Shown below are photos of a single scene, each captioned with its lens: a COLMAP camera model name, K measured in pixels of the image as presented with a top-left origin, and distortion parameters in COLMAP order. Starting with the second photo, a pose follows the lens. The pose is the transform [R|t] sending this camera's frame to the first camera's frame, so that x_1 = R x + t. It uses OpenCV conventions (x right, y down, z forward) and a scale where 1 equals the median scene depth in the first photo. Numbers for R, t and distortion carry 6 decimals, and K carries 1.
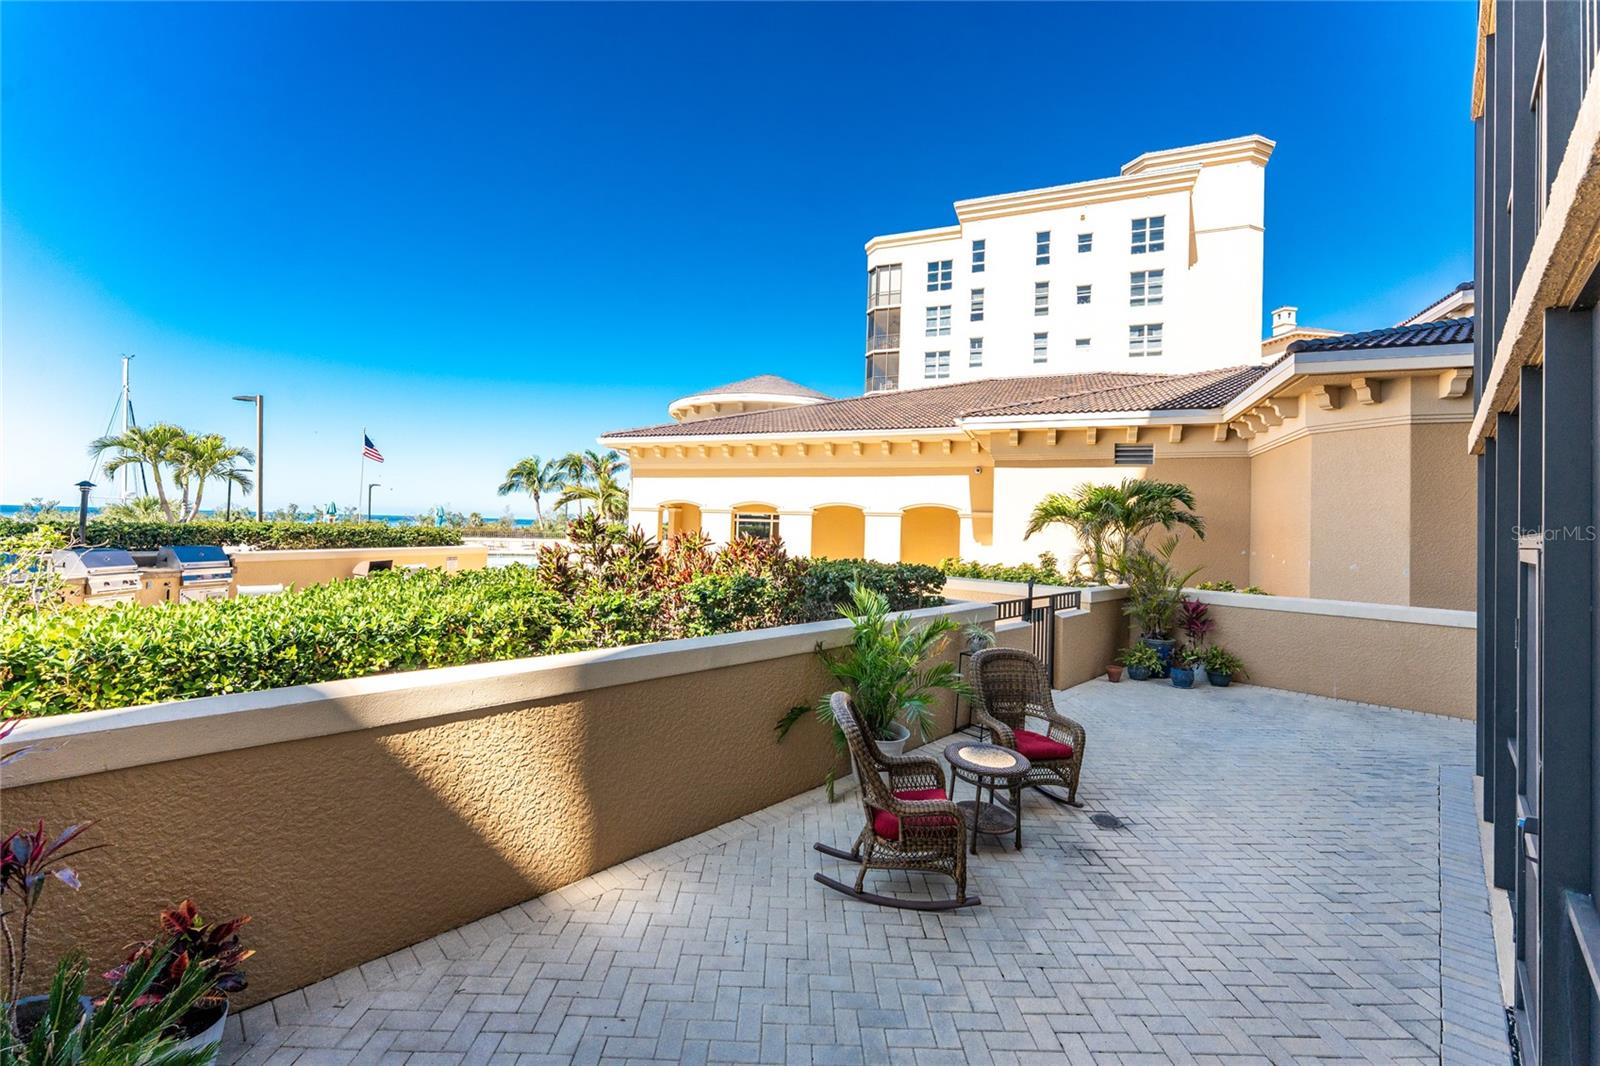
lens RADIAL K [[635.2, 0, 798.1], [0, 635.2, 531.1], [0, 0, 1]] dist [0.002504, -0.000334]
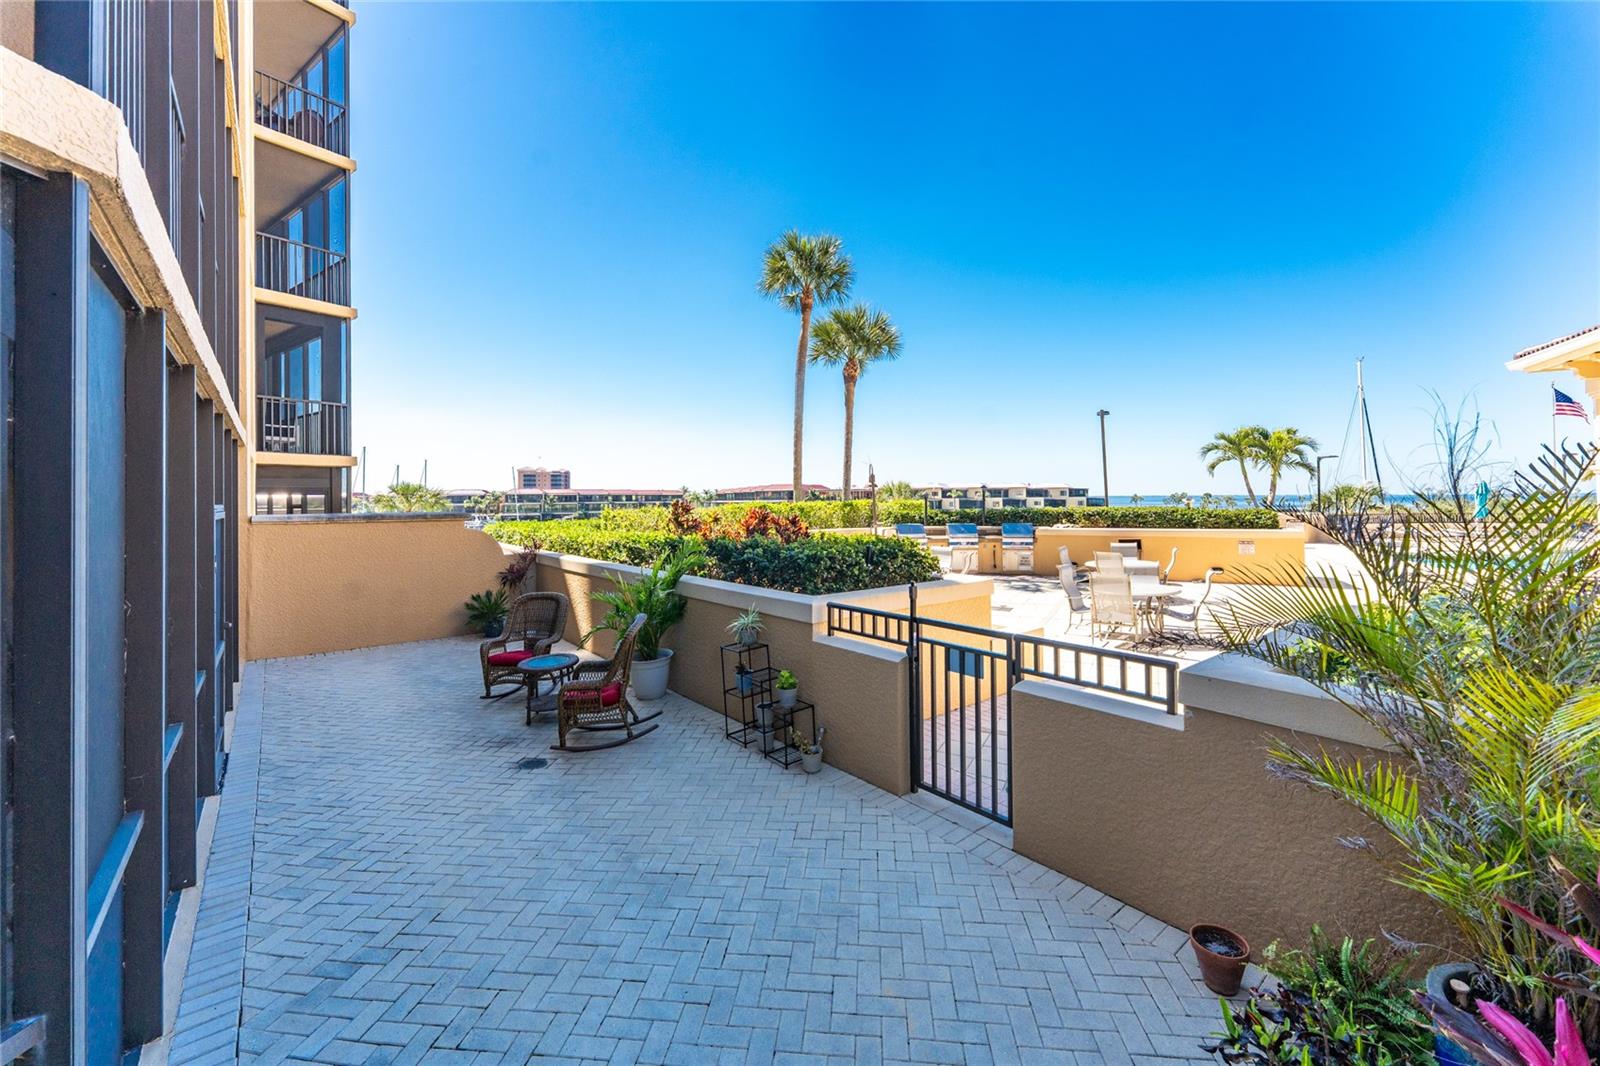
lens RADIAL K [[635.2, 0, 798.1], [0, 635.2, 531.1], [0, 0, 1]] dist [0.002504, -0.000334]
pose [[-0.145857, 0.018294, -0.989137, 0.316143], [-0.001748, 0.999823, 0.018750, 0.007802], [0.989304, 0.004463, -0.145799, 0.359238]]
